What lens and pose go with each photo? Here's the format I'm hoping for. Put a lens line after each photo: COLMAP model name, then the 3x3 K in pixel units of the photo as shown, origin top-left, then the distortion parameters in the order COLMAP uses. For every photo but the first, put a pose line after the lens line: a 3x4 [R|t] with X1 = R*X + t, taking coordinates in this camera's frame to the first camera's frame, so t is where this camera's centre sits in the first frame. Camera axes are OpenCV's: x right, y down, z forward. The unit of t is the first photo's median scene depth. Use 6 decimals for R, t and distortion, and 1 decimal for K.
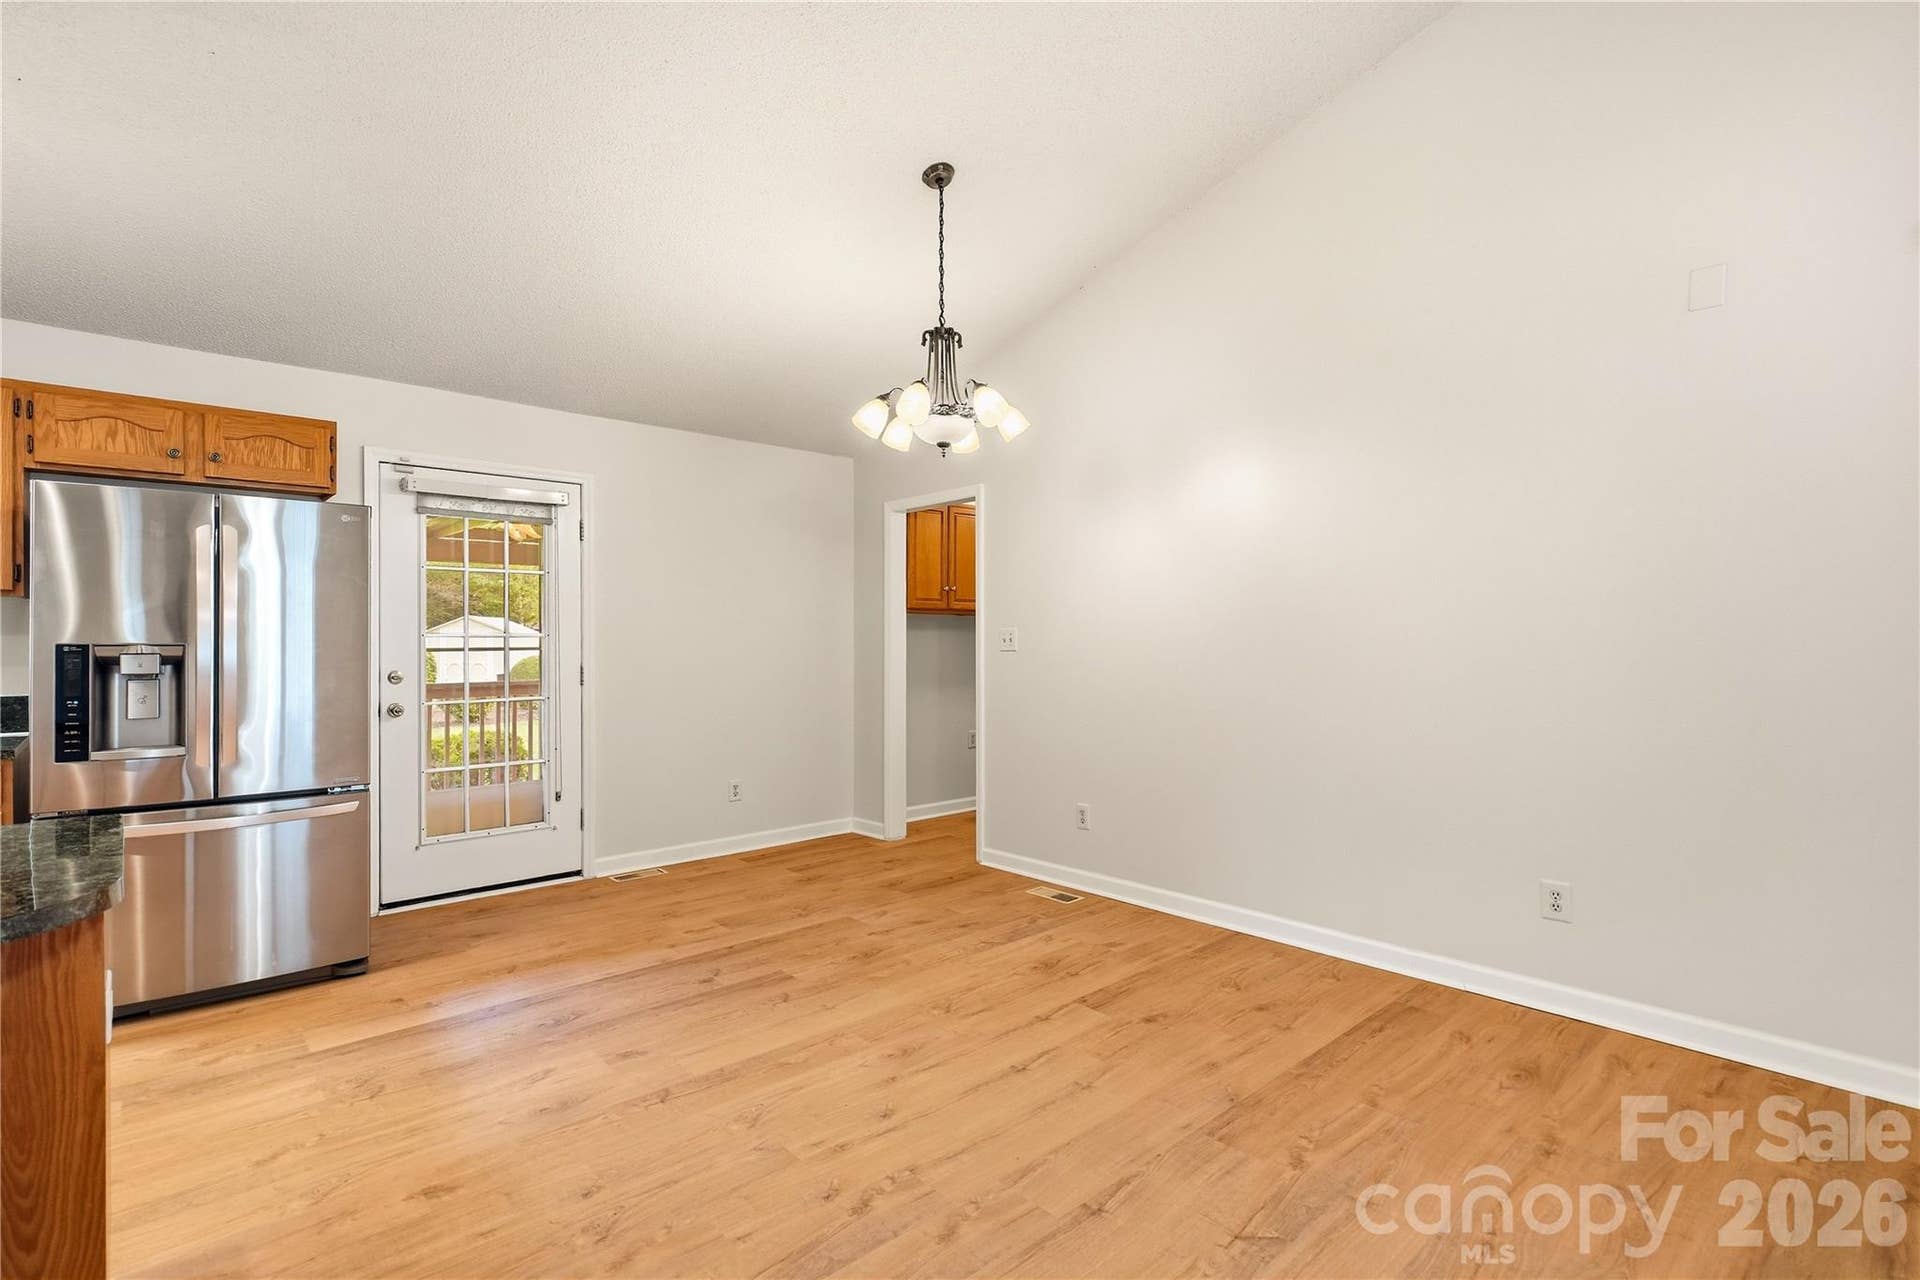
lens RADIAL K [[908.5, 0, 960.0], [0, 908.5, 640.0], [0, 0, 1]] dist [0.000326, -0.000448]
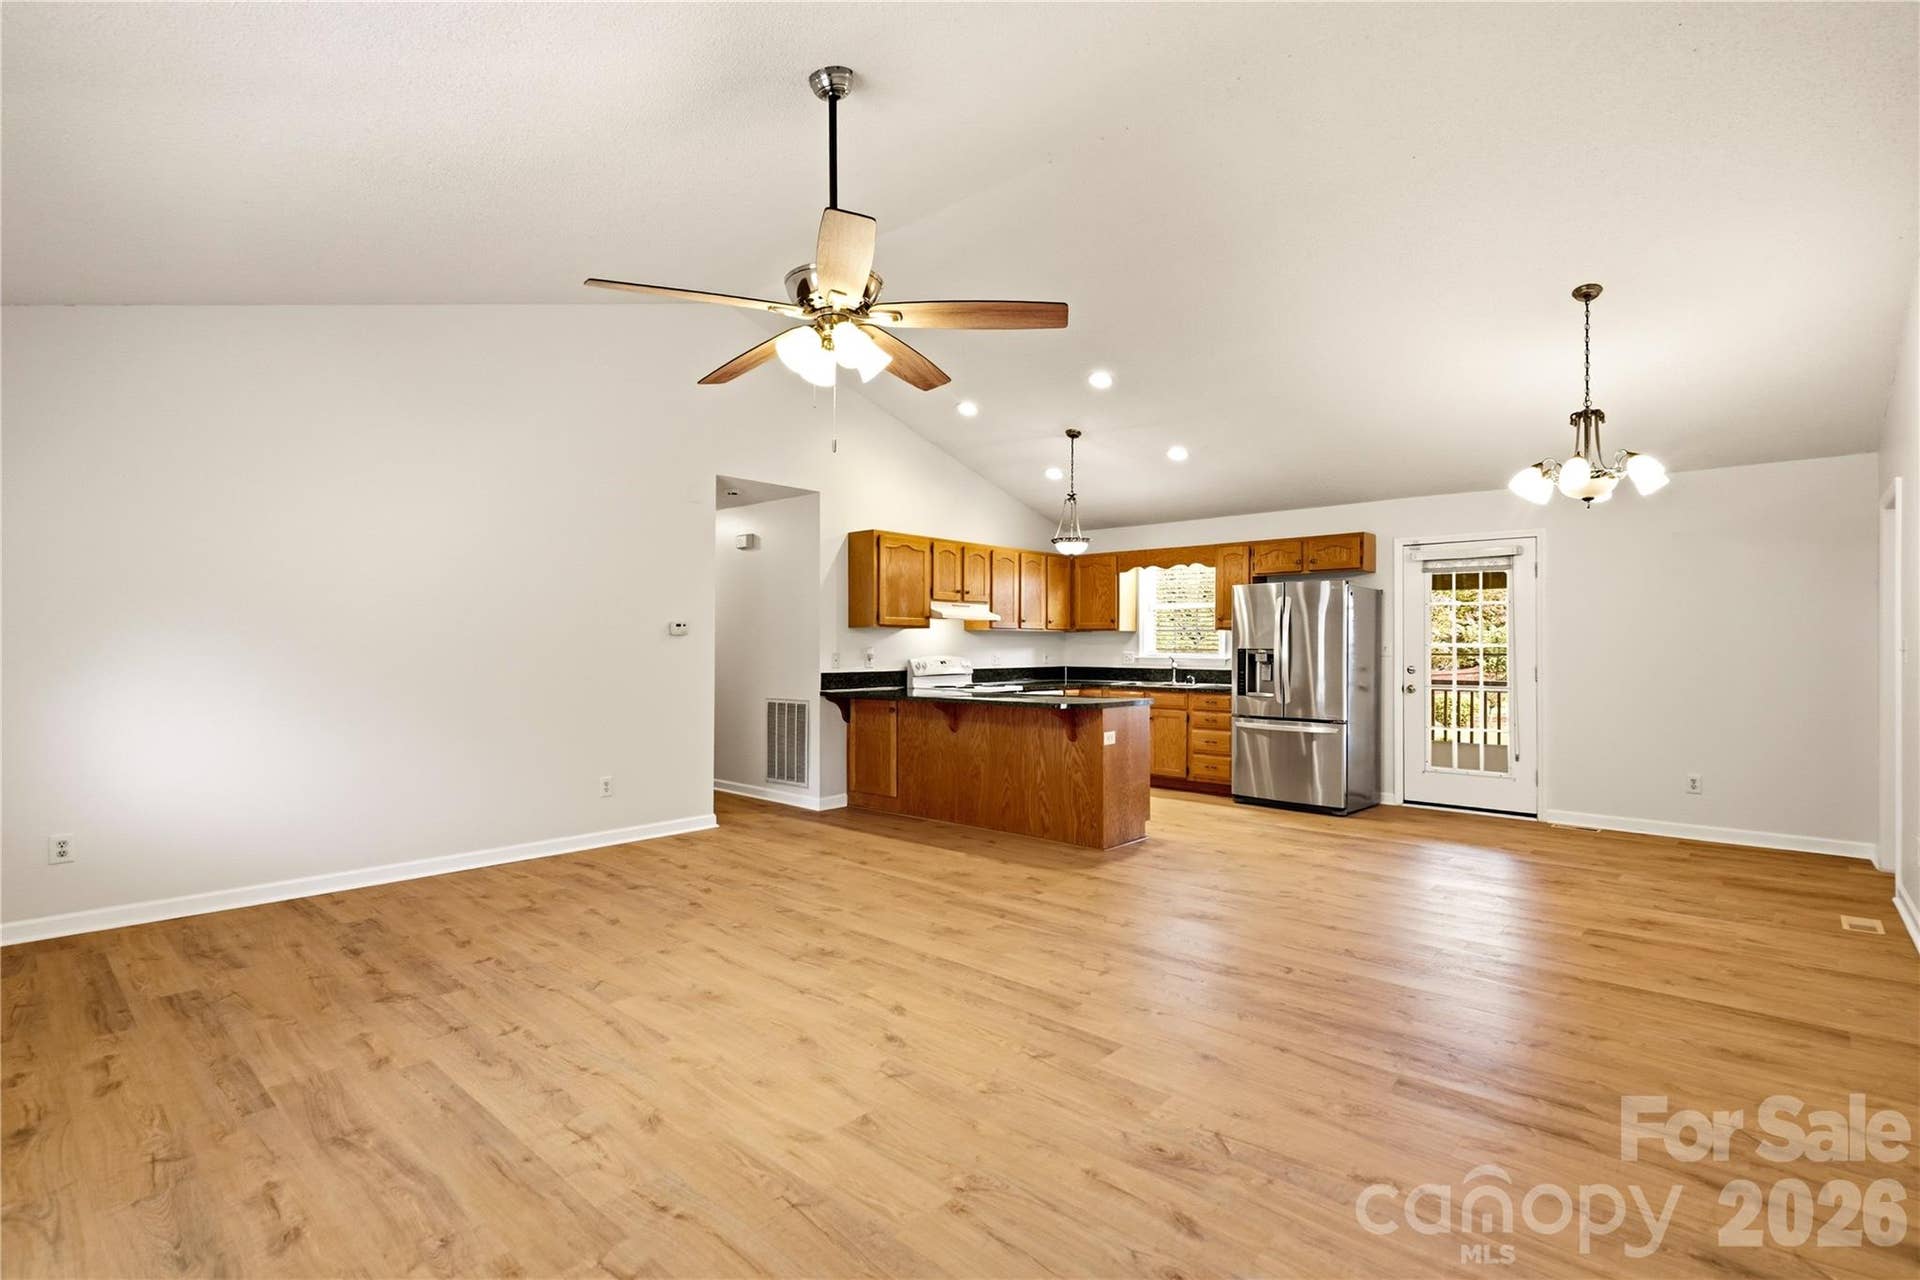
lens RADIAL K [[908.5, 0, 960.0], [0, 908.5, 640.0], [0, 0, 1]] dist [0.000326, -0.000448]
pose [[0.101123, -0.003560, -0.994868, 1.247689], [-0.004437, 0.999982, -0.004029, -0.005746], [0.994864, 0.004822, 0.101105, -0.027446]]
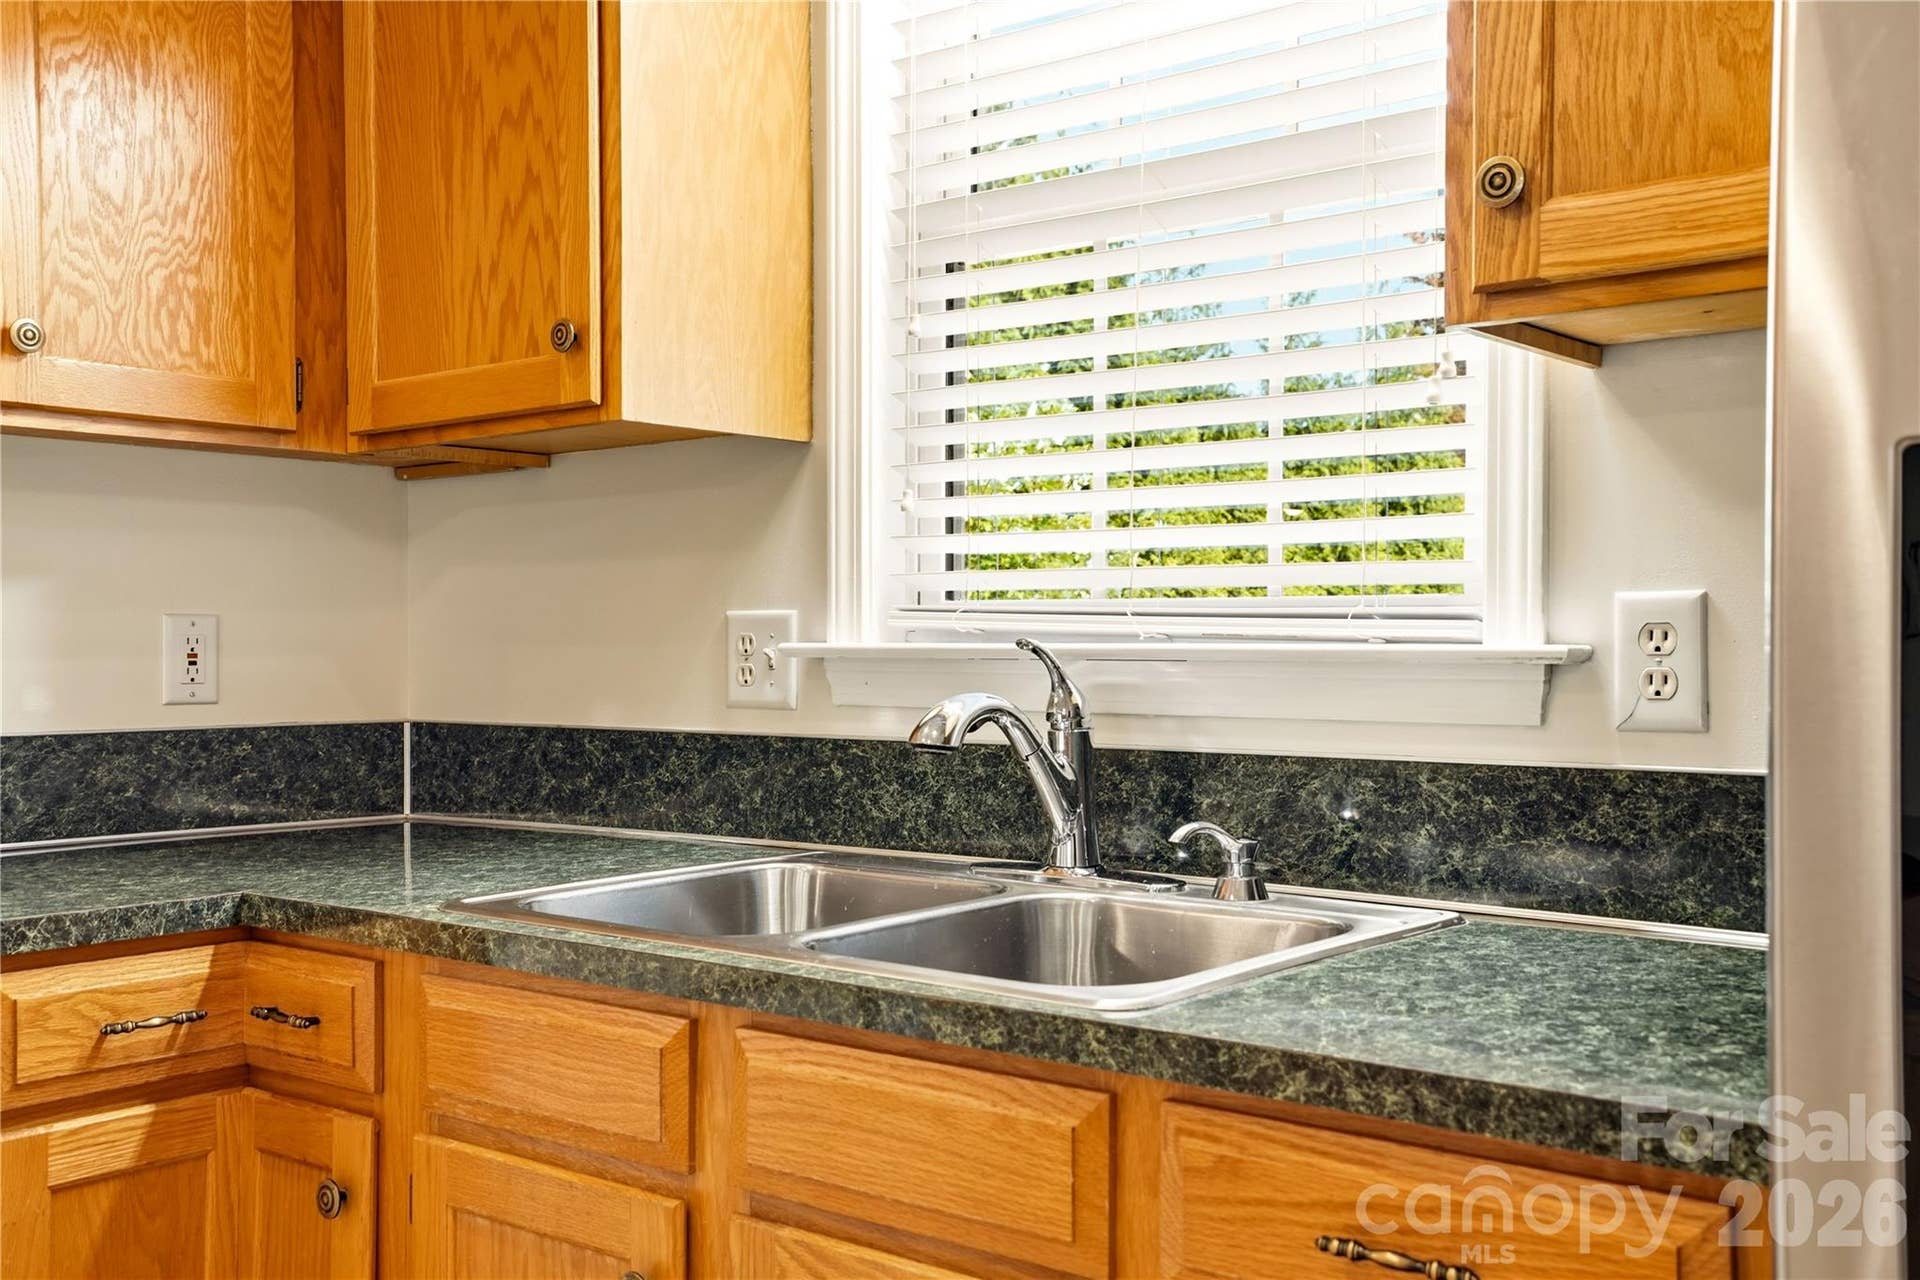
lens RADIAL K [[1905.2, 0, 960.0], [0, 1905.2, 640.0], [0, 0, 1]] dist [-0.000779, 0.001099]
pose [[0.136900, -0.000760, -0.990585, -0.624927], [0.001946, 0.999998, -0.000498, 0.028399], [0.990583, -0.001860, 0.136901, 0.705454]]
